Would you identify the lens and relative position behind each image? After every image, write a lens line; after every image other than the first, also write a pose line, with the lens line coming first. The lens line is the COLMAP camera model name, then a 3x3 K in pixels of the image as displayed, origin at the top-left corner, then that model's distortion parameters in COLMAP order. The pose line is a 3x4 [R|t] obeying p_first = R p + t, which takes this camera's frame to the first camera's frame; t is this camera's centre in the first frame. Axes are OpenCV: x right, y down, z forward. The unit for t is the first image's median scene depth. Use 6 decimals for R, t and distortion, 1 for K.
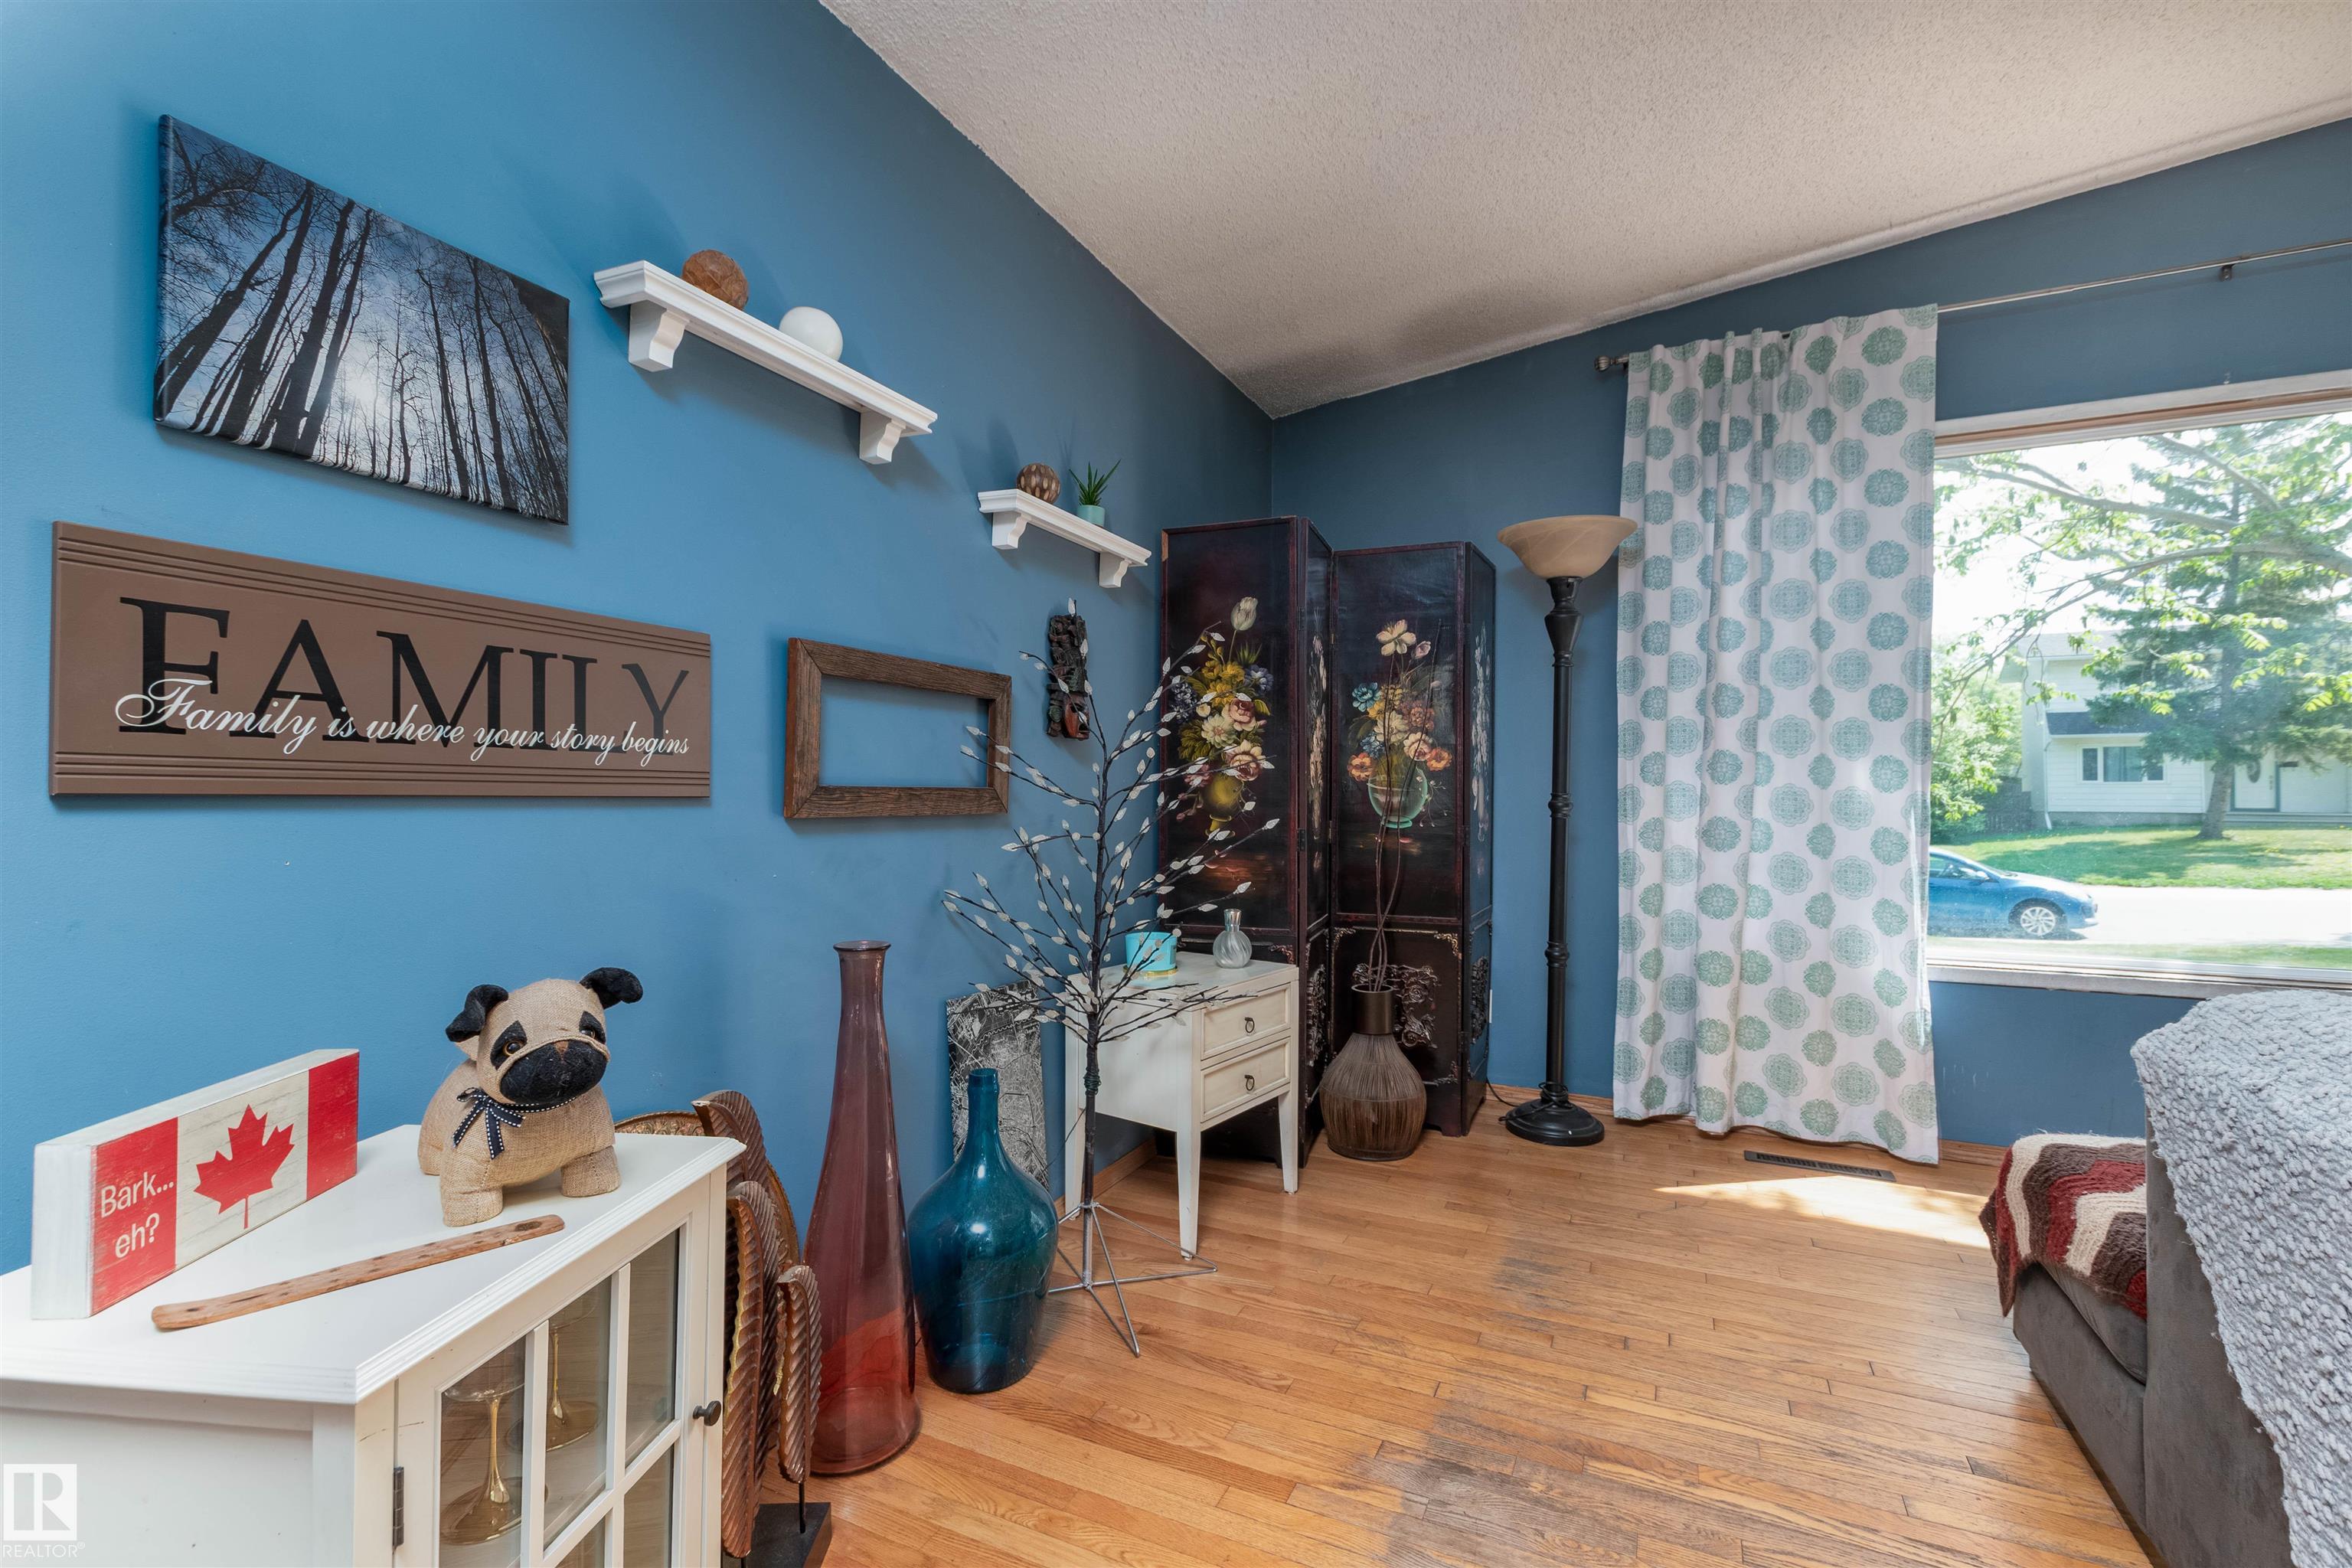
lens RADIAL K [[1040.9, 0, 1195.1], [0, 1040.9, 791.9], [0, 0, 1]] dist [0.003063, -0.001578]
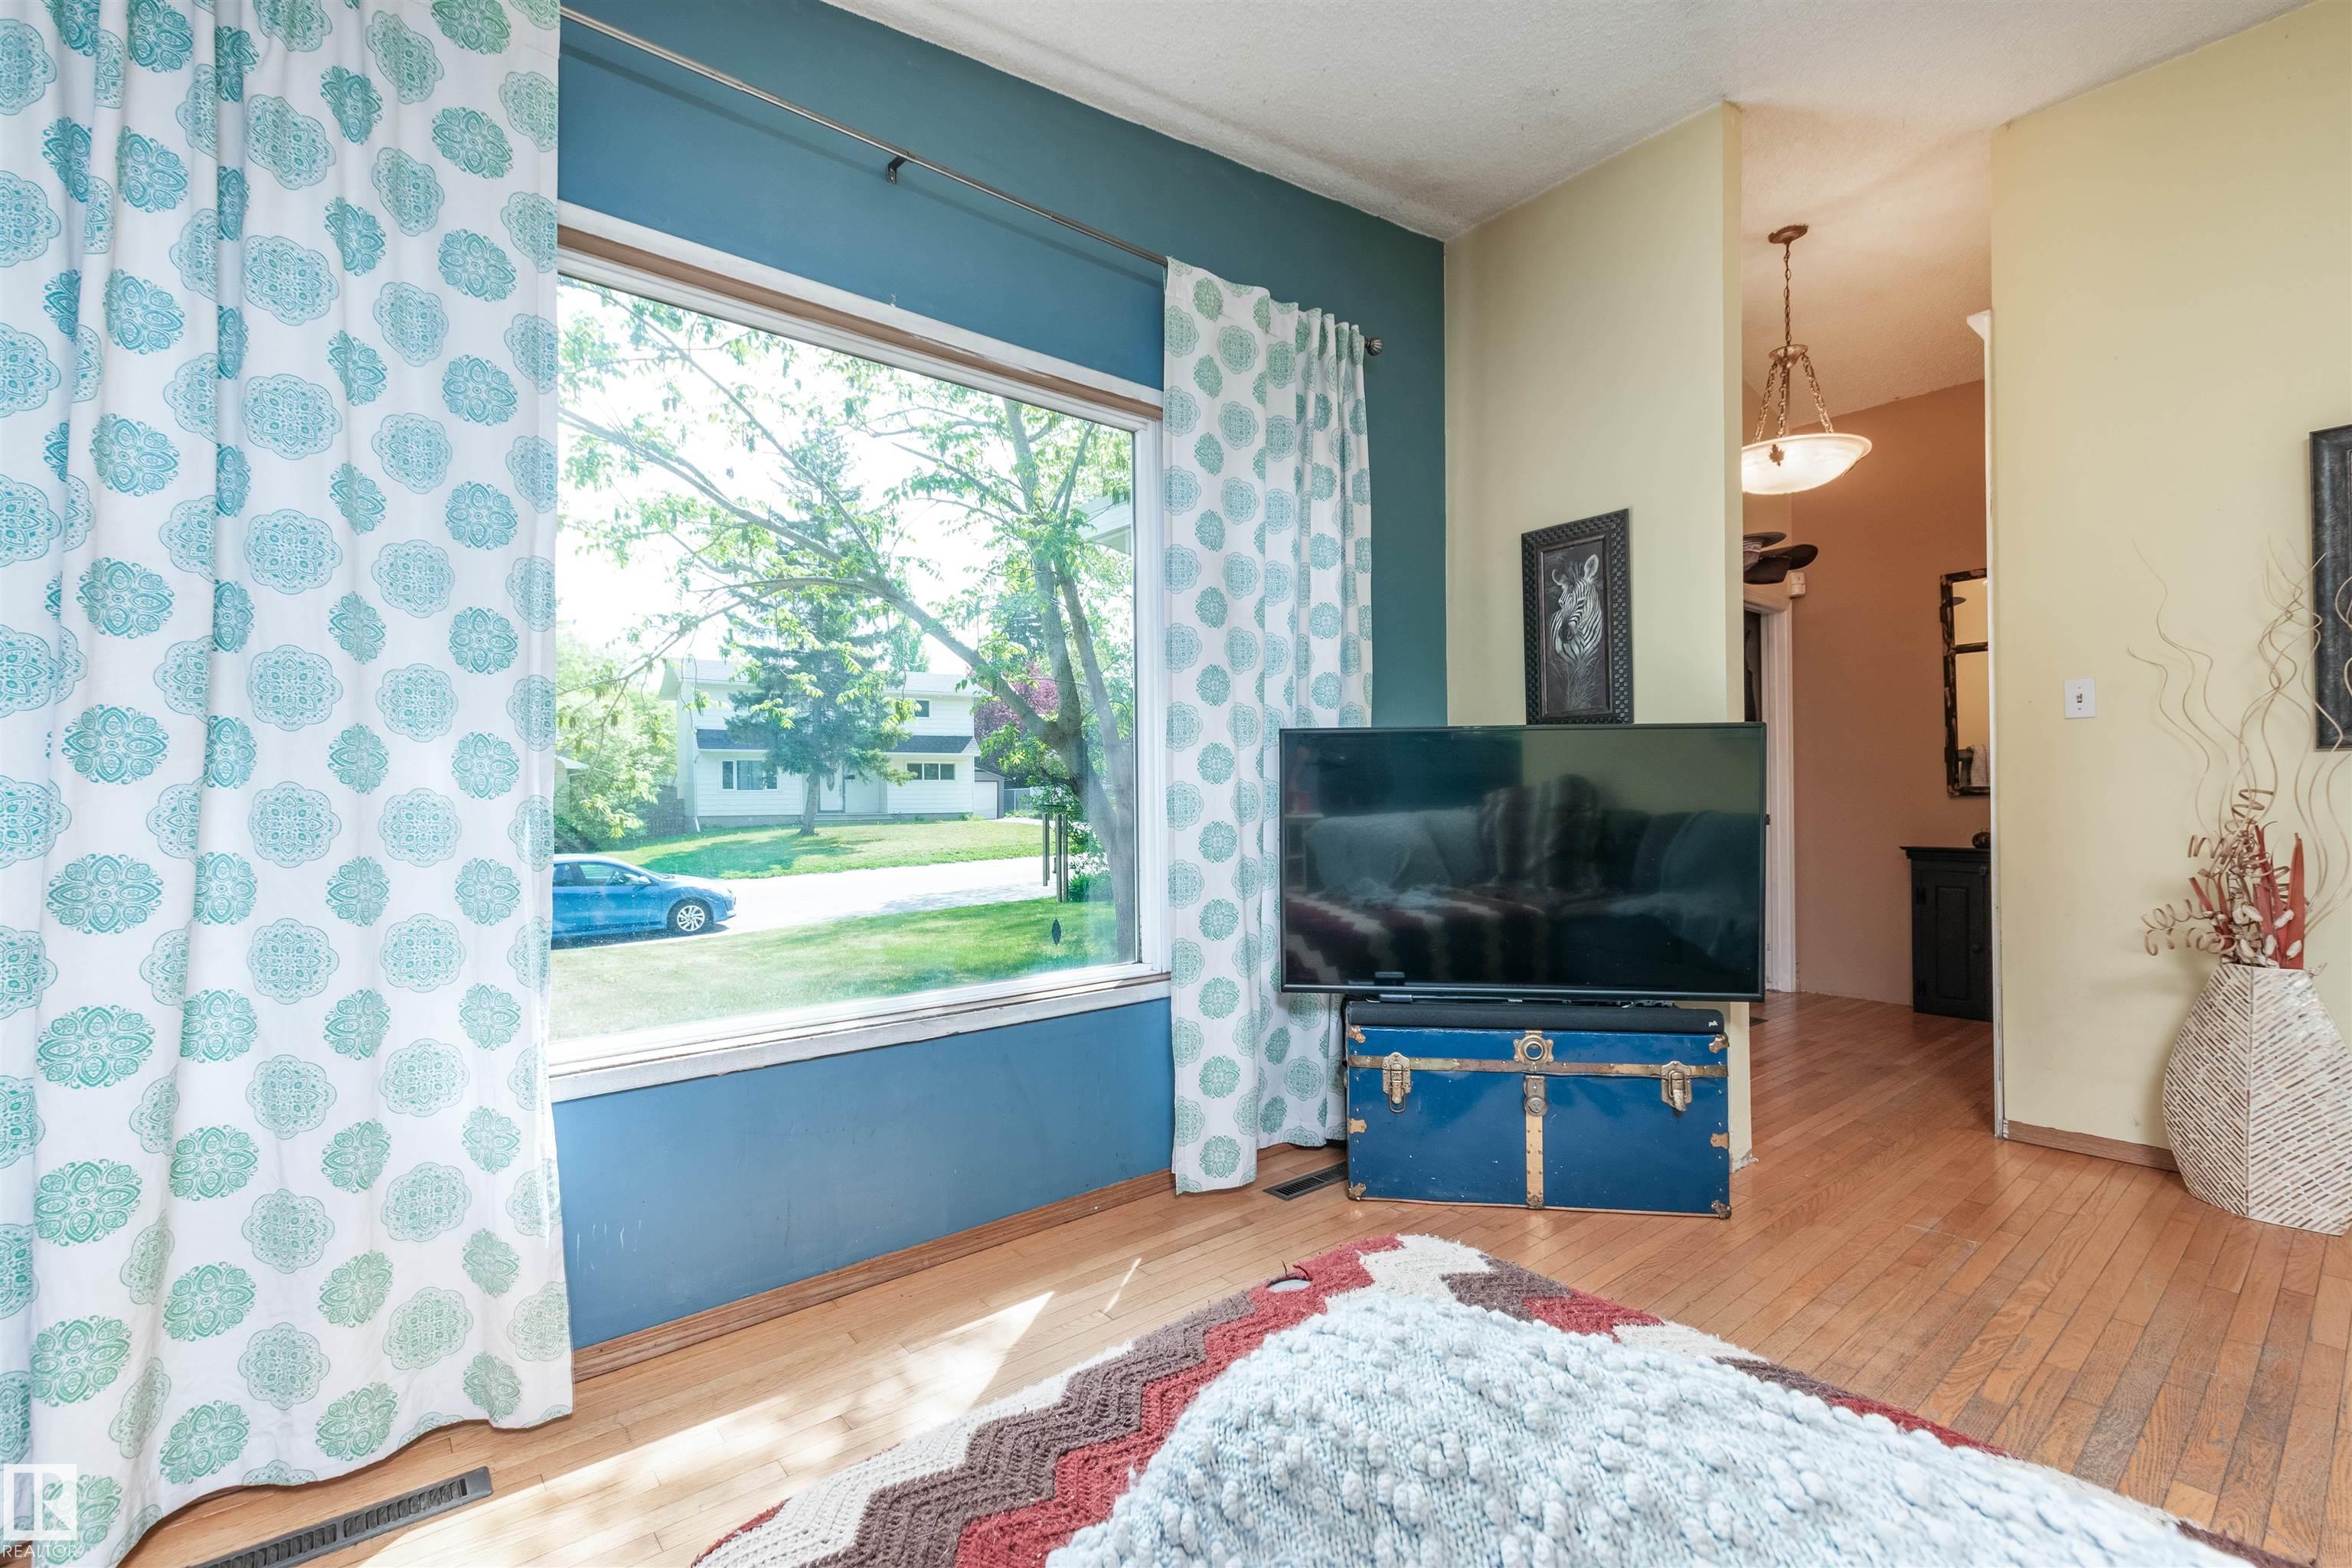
lens RADIAL K [[1040.9, 0, 1164.1], [0, 1040.9, 784.9], [0, 0, 1]] dist [0.003063, -0.001578]
pose [[0.446224, 0.002360, 0.894918, 0.311560], [0.012465, 0.999883, -0.008852, 0.002948], [-0.894835, 0.015105, 0.446142, 0.400565]]
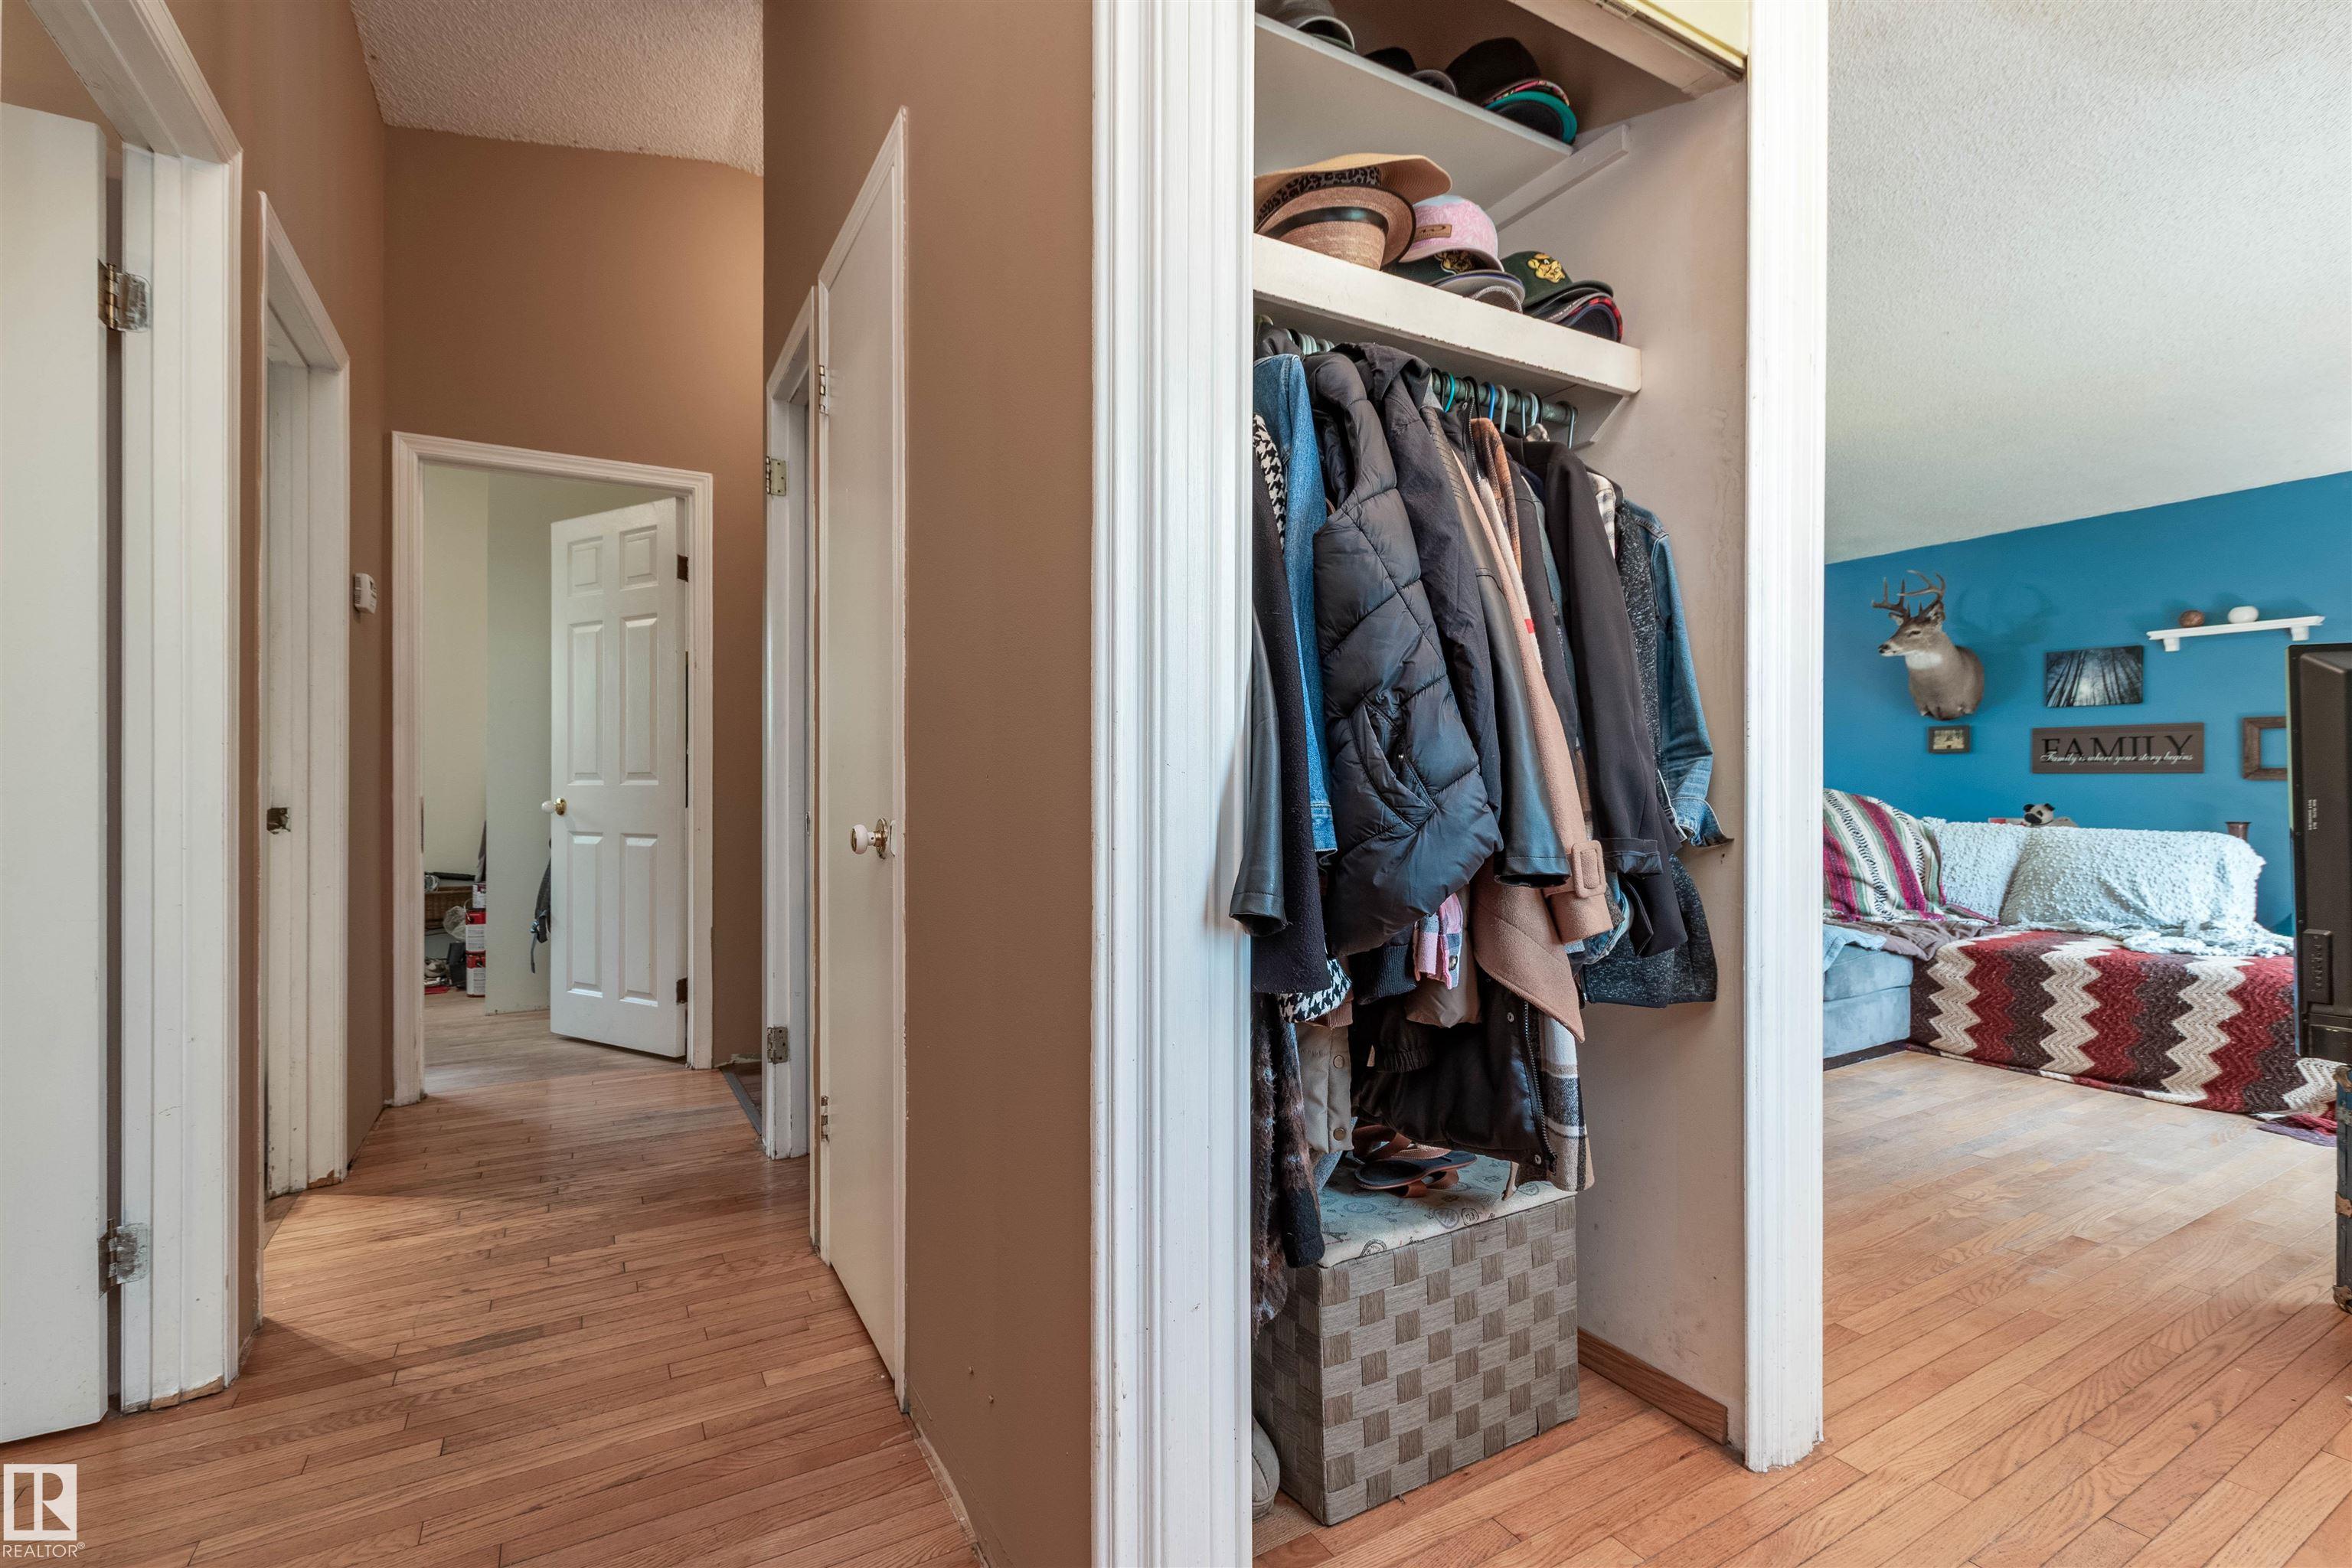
lens RADIAL K [[1040.9, 0, 1177.2], [0, 1040.9, 781.4], [0, 0, 1]] dist [0.003063, -0.001578]
pose [[-0.592723, -0.007656, -0.805370, 2.194102], [-0.003920, 0.999970, -0.006622, 0.036495], [0.805397, -0.000768, -0.592735, 0.187050]]
